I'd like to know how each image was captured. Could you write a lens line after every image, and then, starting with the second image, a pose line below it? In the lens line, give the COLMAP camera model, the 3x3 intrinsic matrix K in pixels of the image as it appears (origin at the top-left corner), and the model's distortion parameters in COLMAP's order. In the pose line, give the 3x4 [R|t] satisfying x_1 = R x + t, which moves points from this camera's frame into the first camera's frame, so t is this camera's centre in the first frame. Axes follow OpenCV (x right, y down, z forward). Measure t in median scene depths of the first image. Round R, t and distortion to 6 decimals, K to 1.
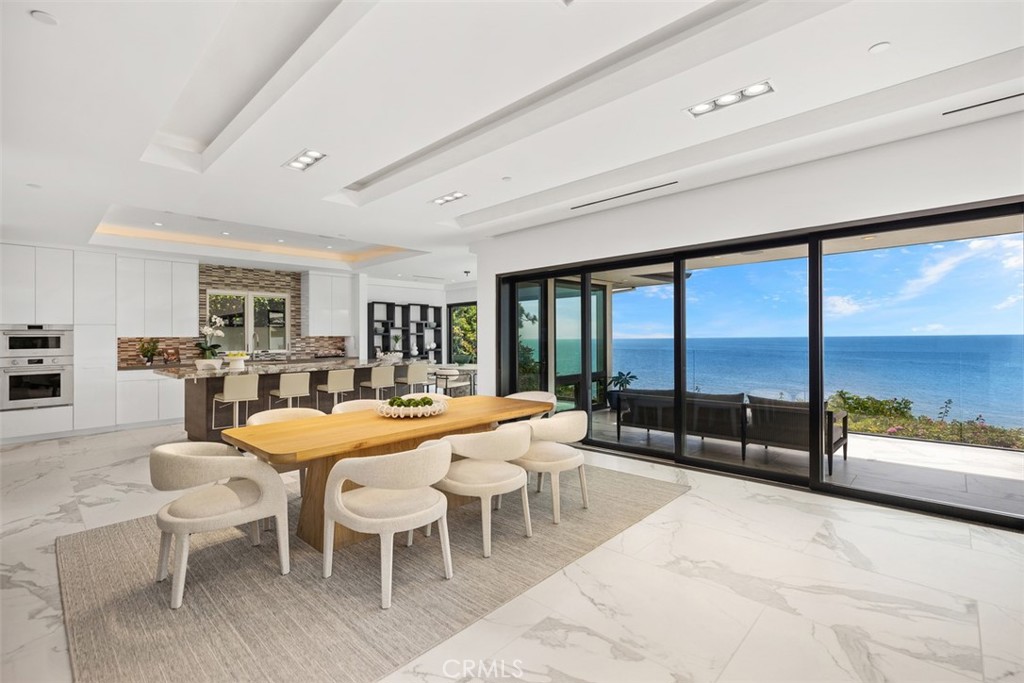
lens RADIAL K [[456.9, 0, 518.4], [0, 456.9, 340.0], [0, 0, 1]] dist [0.010822, -0.000789]
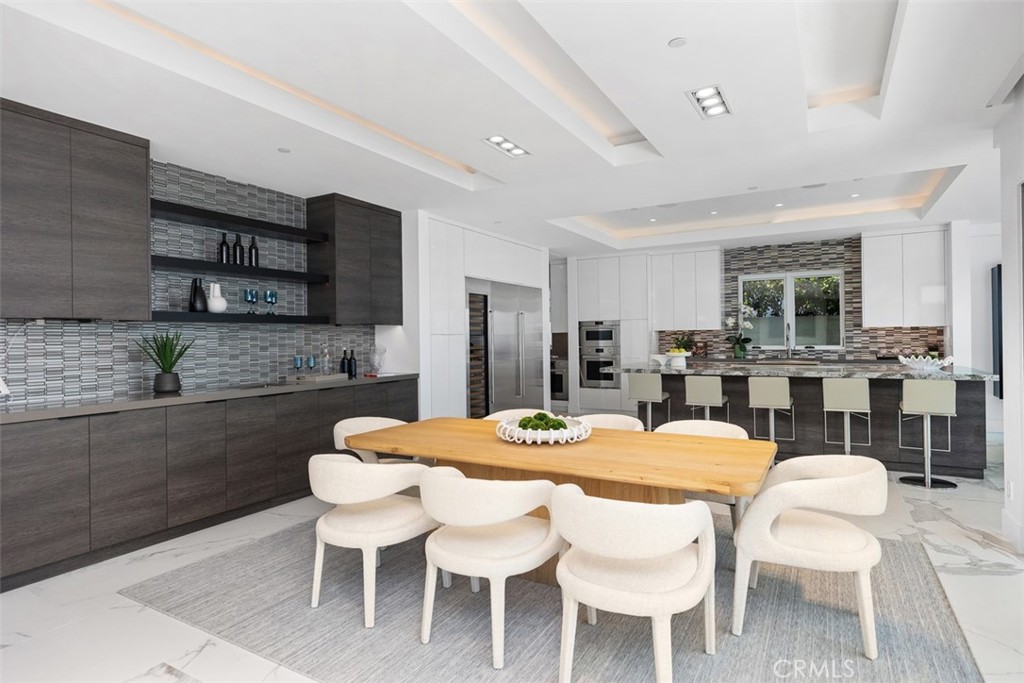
lens RADIAL K [[557.3, 0, 506.8], [0, 557.3, 338.7], [0, 0, 1]] dist [-0.004861, -0.000280]
pose [[0.218079, 0.014971, -0.975816, 0.287230], [0.004982, 0.999852, 0.016453, -0.008719], [0.975918, -0.008449, 0.217972, 0.330836]]
